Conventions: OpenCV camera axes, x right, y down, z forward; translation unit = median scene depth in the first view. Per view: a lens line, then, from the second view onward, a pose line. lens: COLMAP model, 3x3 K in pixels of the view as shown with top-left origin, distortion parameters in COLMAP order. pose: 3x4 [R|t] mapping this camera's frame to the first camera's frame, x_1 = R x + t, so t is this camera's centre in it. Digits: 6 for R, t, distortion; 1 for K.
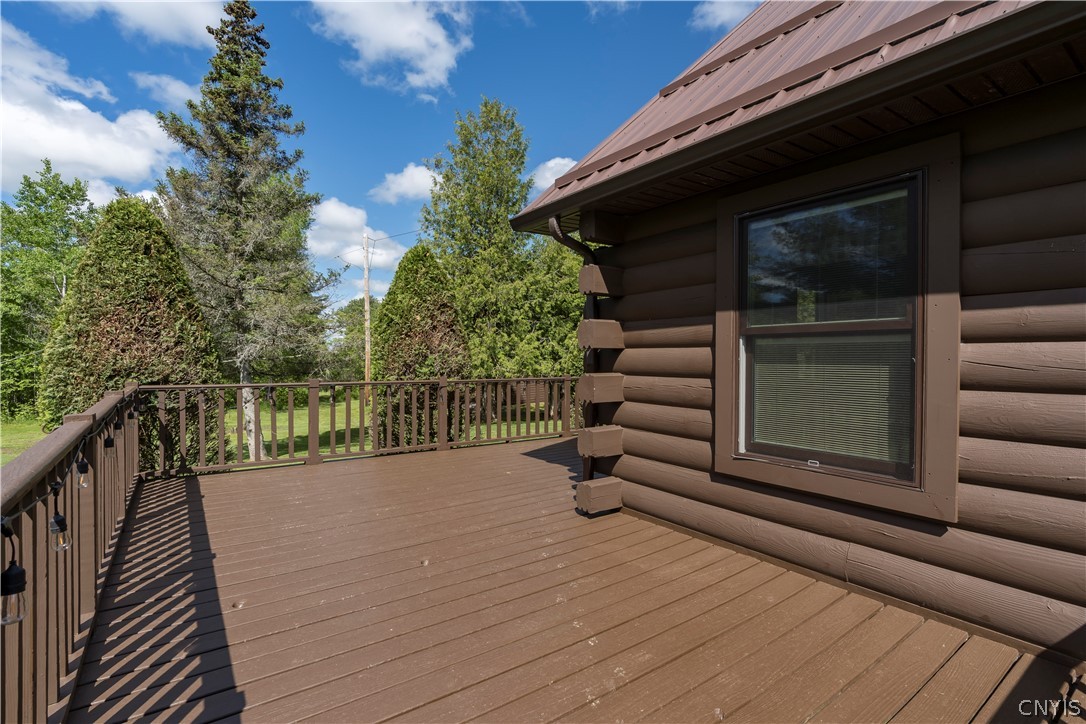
lens RADIAL K [[495.2, 0, 543.0], [0, 495.2, 362.0], [0, 0, 1]] dist [-0.017503, 0.000117]
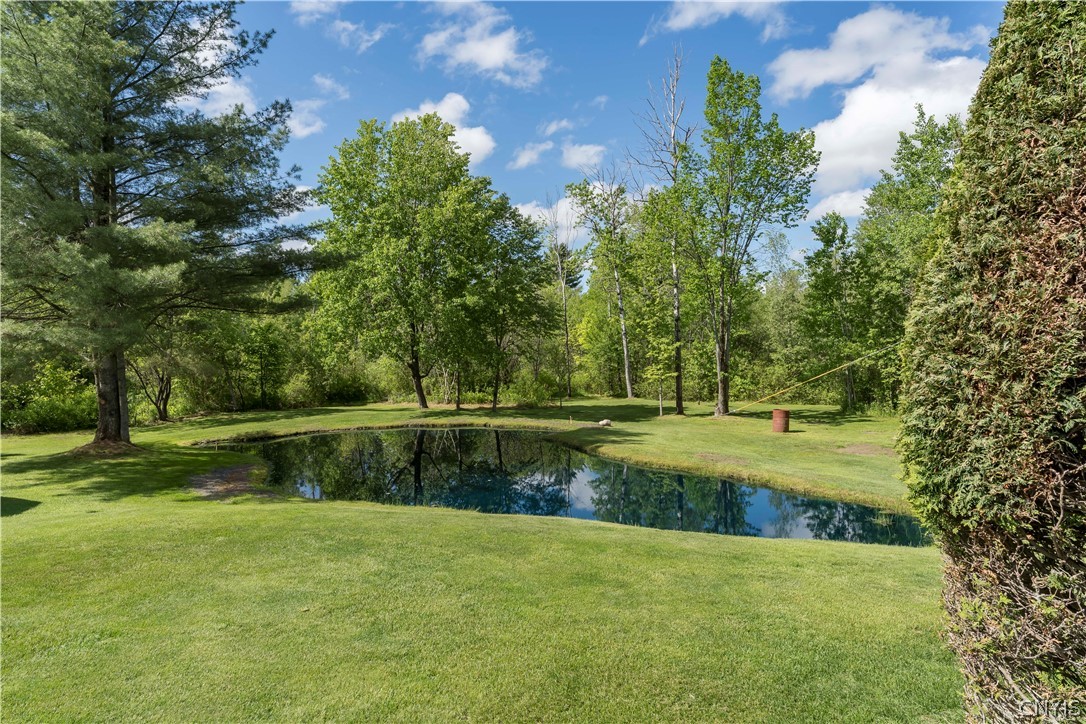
lens RADIAL K [[677.5, 0, 543.0], [0, 677.5, 362.0], [0, 0, 1]] dist [-0.020087, 0.002427]
pose [[0.254336, 0.008808, -0.967076, -0.547403], [0.014734, 0.999807, 0.012981, 0.005041], [0.967004, -0.017551, 0.254157, 0.551346]]
